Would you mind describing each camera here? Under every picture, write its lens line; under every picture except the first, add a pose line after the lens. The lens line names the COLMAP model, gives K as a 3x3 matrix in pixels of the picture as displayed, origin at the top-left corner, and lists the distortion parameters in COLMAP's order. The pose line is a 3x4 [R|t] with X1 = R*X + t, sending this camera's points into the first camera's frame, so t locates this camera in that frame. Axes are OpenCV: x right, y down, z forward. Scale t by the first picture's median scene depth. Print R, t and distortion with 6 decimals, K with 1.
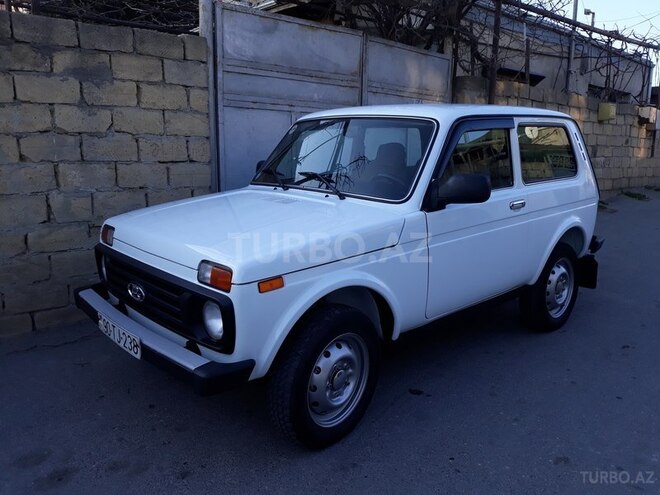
lens RADIAL K [[528.0, 0, 330.0], [0, 528.0, 247.5], [0, 0, 1]] dist [-0.021749, 0.006579]
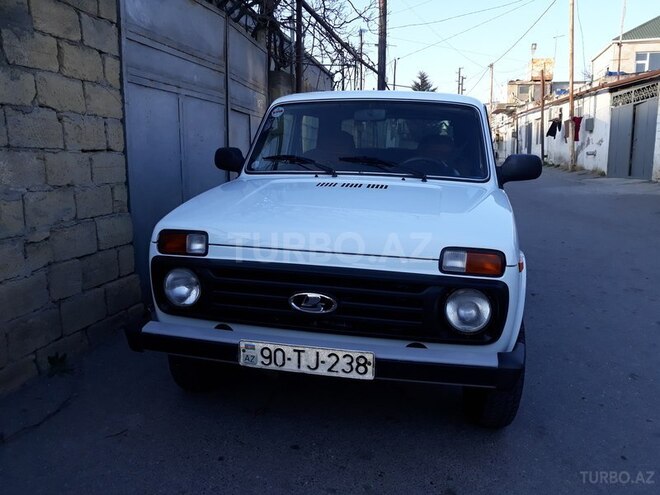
lens RADIAL K [[528.0, 0, 330.0], [0, 528.0, 247.5], [0, 0, 1]] dist [-0.021749, 0.006579]
pose [[0.818314, -0.105516, 0.565002, -0.481840], [0.105870, 0.993856, 0.032271, -0.013713], [-0.564936, 0.033408, 0.824458, 0.201300]]
